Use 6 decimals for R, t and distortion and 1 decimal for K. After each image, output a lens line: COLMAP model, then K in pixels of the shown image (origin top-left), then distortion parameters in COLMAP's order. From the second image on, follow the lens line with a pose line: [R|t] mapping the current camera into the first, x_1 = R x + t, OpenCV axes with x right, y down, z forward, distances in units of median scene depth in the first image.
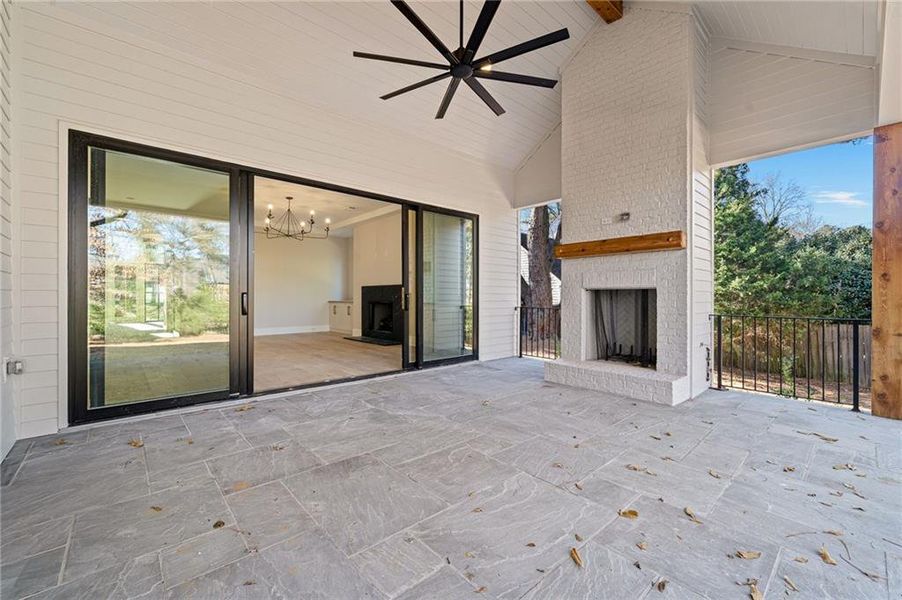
lens RADIAL K [[372.4, 0, 450.9], [0, 372.4, 298.1], [0, 0, 1]] dist [0.002007, -0.000047]
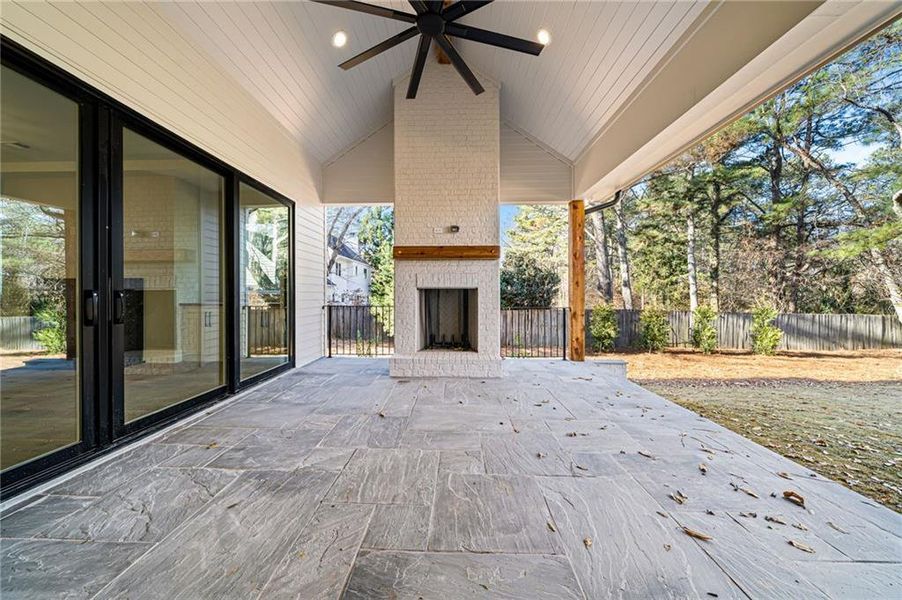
lens RADIAL K [[312.8, 0, 448.8], [0, 312.8, 294.9], [0, 0, 1]] dist [-0.001492, -0.000151]
pose [[0.689233, -0.003481, 0.724531, -0.289198], [0.005614, 0.999984, -0.000536, -0.003226], [-0.724518, 0.004437, 0.689242, 0.315134]]
